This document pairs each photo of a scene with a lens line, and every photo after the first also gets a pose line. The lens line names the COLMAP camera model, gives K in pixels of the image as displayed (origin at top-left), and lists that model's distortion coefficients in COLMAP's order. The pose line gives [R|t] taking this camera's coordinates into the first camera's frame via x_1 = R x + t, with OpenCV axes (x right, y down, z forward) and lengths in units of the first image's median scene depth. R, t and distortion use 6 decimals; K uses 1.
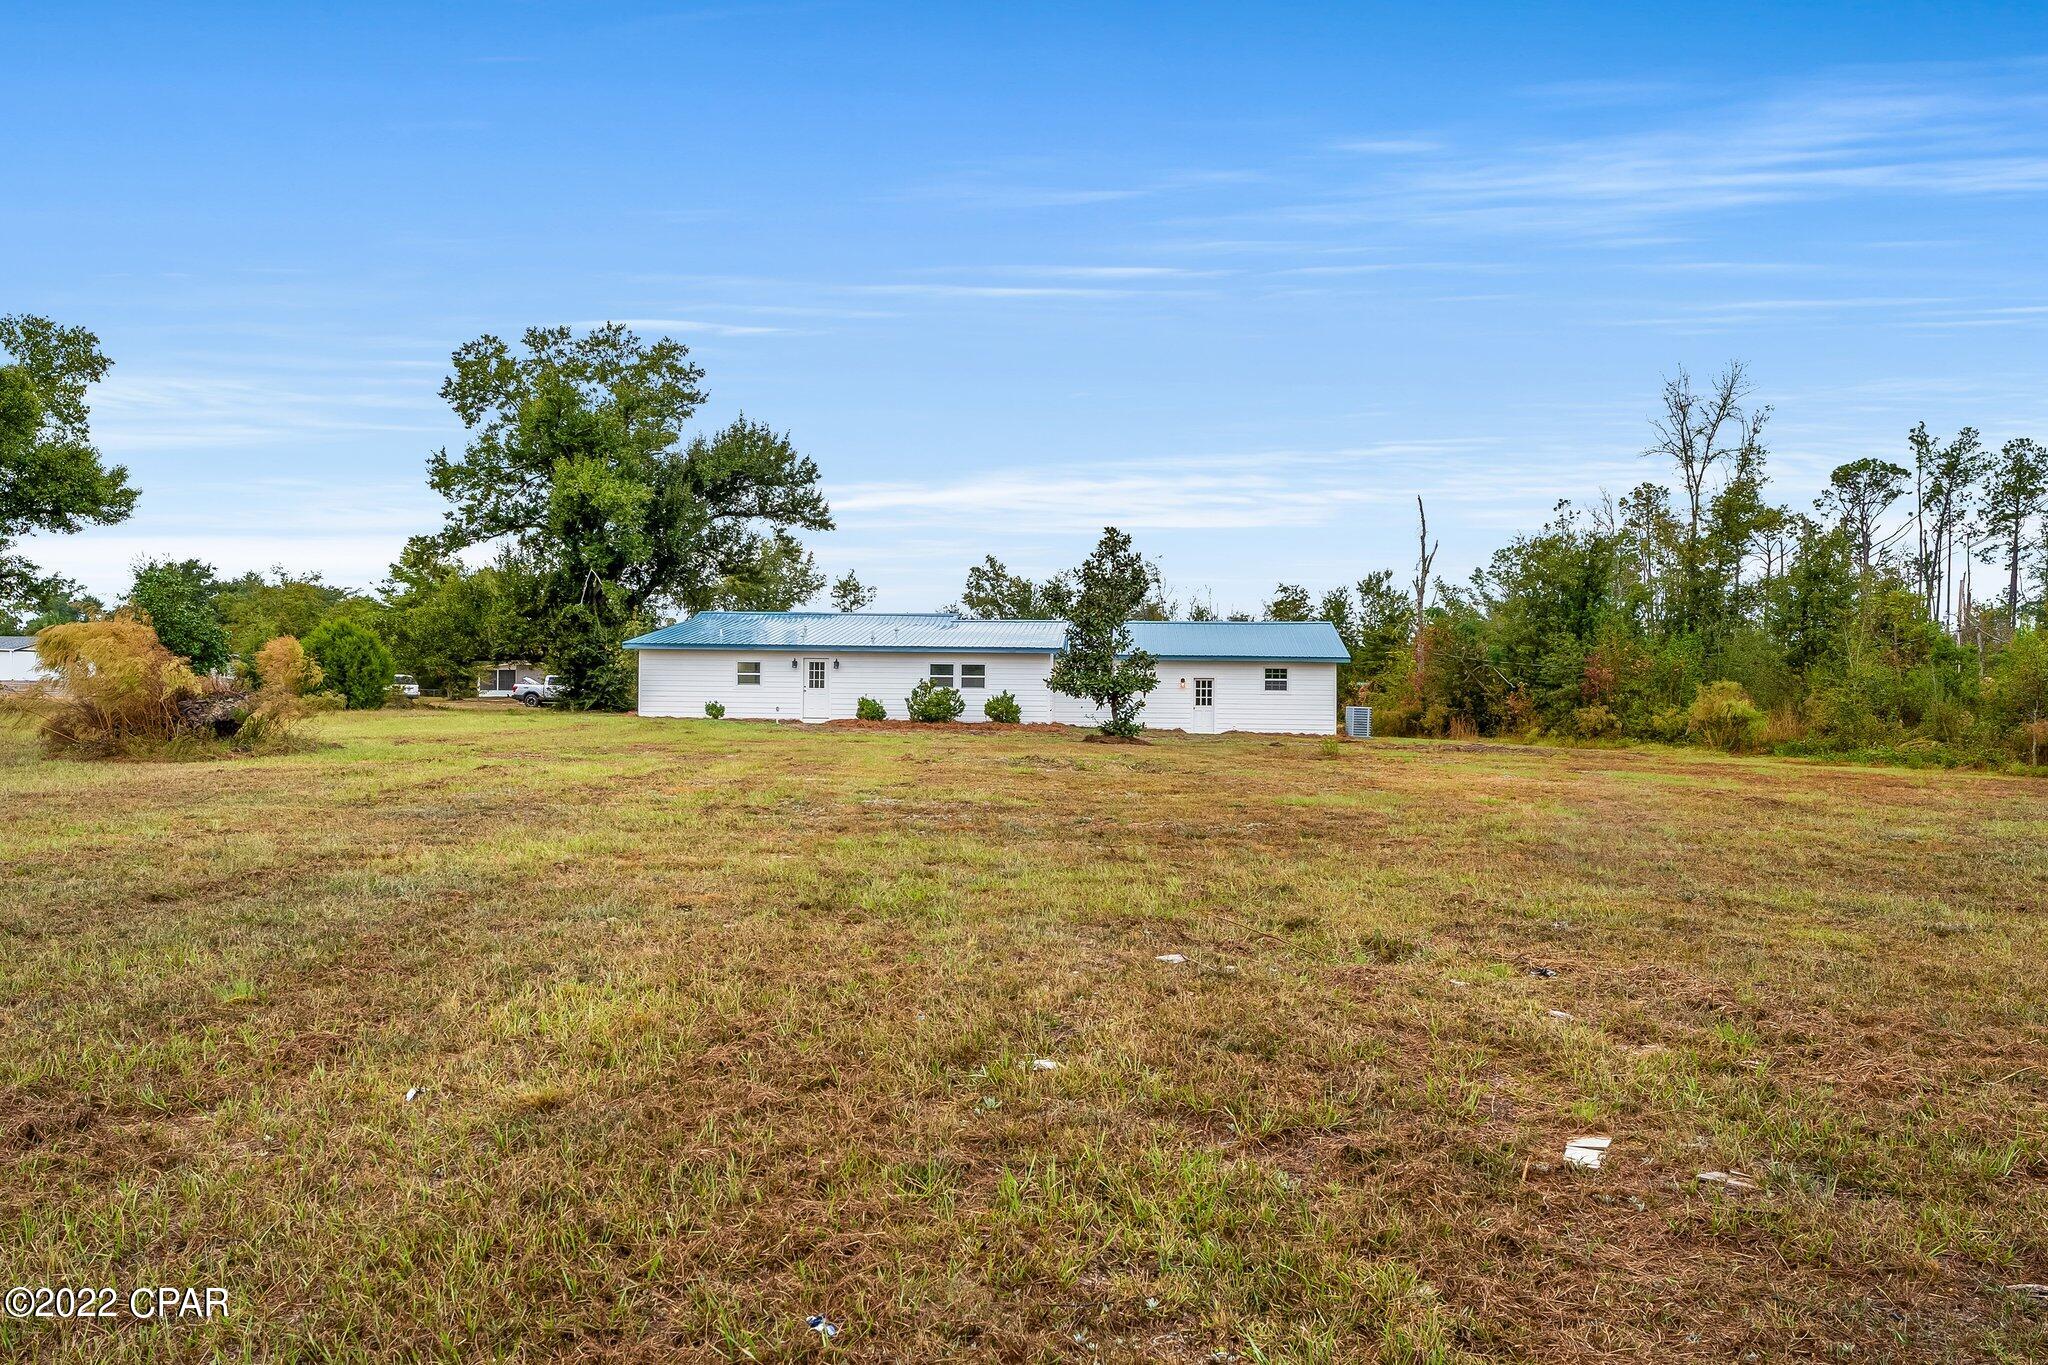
lens RADIAL K [[1440.4, 0, 1024.0], [0, 1440.4, 682.5], [0, 0, 1]] dist [0.009802, -0.001144]
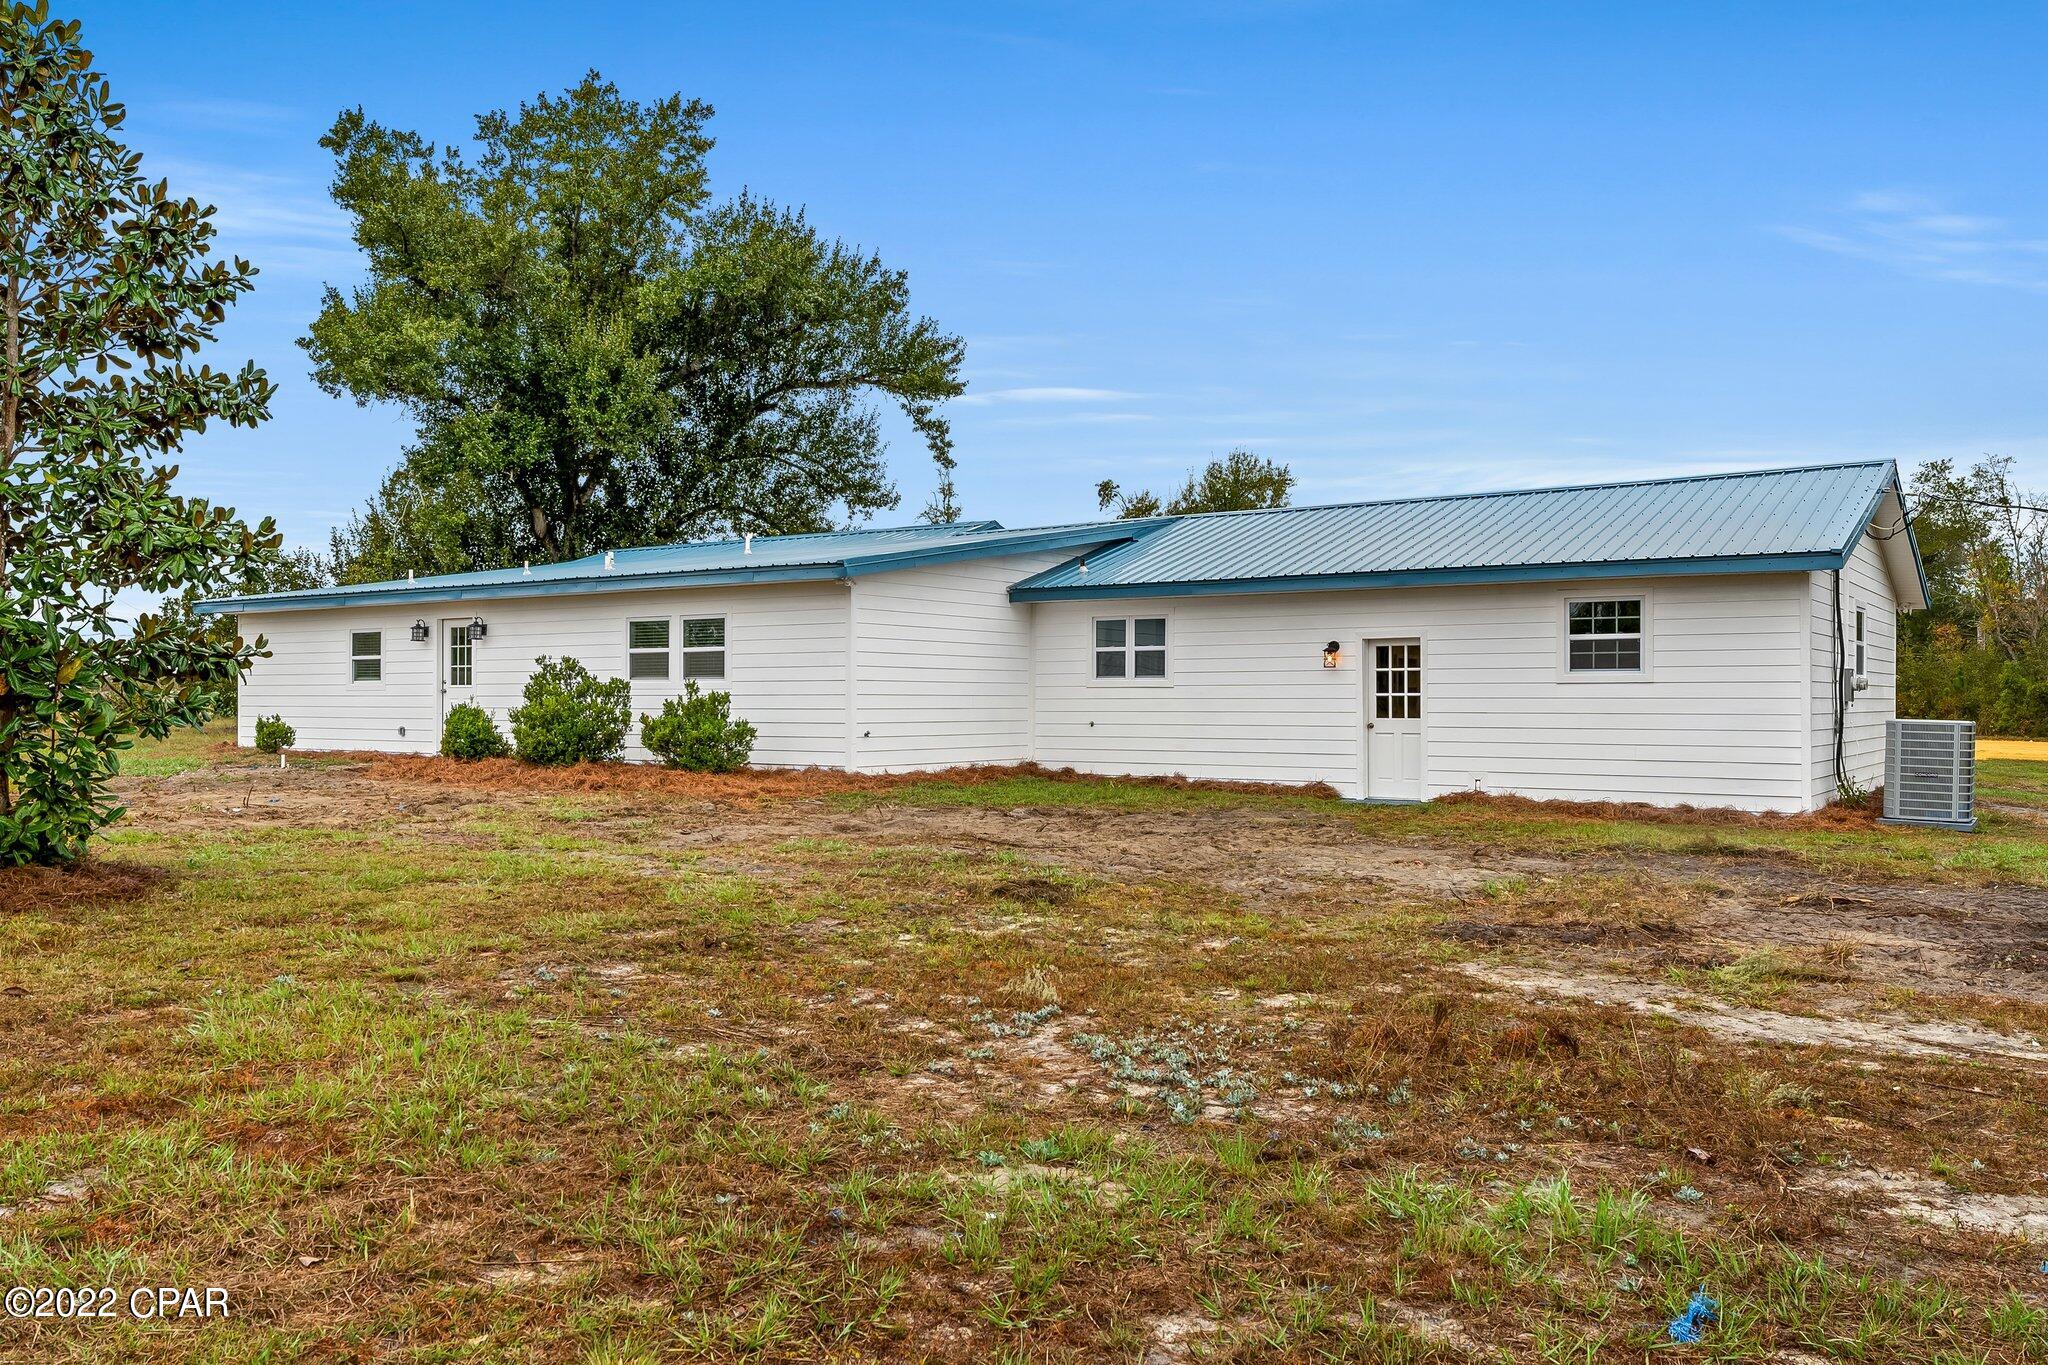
lens RADIAL K [[1601.1, 0, 1024.0], [0, 1601.1, 682.5], [0, 0, 1]] dist [-0.005525, -0.001809]
pose [[0.846624, -0.016916, -0.531922, 0.253724], [0.015196, 0.999856, -0.007610, 0.009008], [0.531974, -0.001640, 0.846759, 0.627121]]
